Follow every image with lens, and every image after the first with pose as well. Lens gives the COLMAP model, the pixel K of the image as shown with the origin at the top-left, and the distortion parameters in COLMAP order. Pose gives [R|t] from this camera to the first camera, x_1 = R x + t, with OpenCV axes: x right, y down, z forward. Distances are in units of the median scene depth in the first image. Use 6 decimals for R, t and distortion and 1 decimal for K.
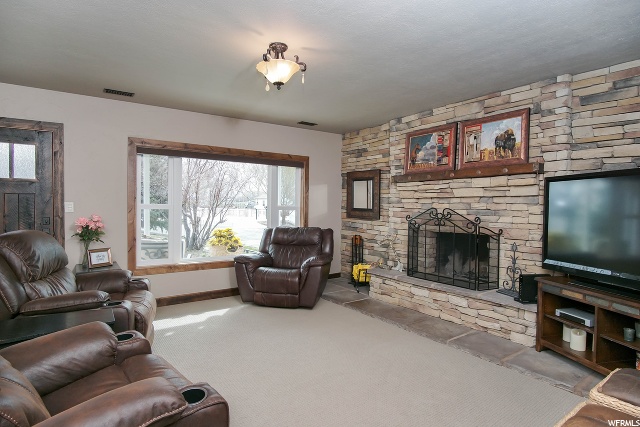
lens RADIAL K [[342.0, 0, 318.2], [0, 342.0, 212.8], [0, 0, 1]] dist [-0.022624, 0.001532]
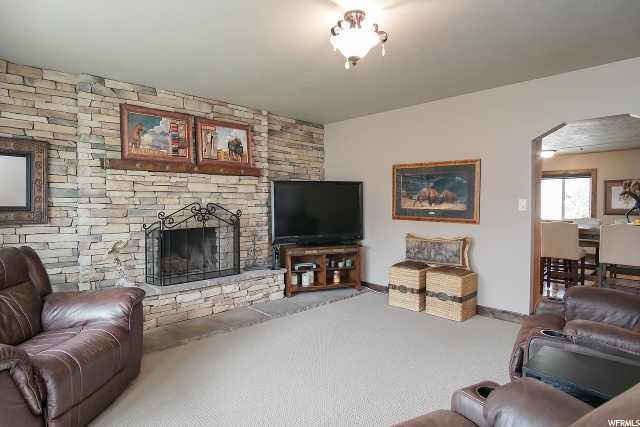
lens RADIAL K [[342.0, 0, 318.1], [0, 342.0, 211.4], [0, 0, 1]] dist [-0.022624, 0.001532]
pose [[-0.131199, -0.025961, 0.991016, -0.641239], [0.029314, 0.999118, 0.030054, -0.008548], [-0.990923, 0.032993, -0.130322, 0.798986]]
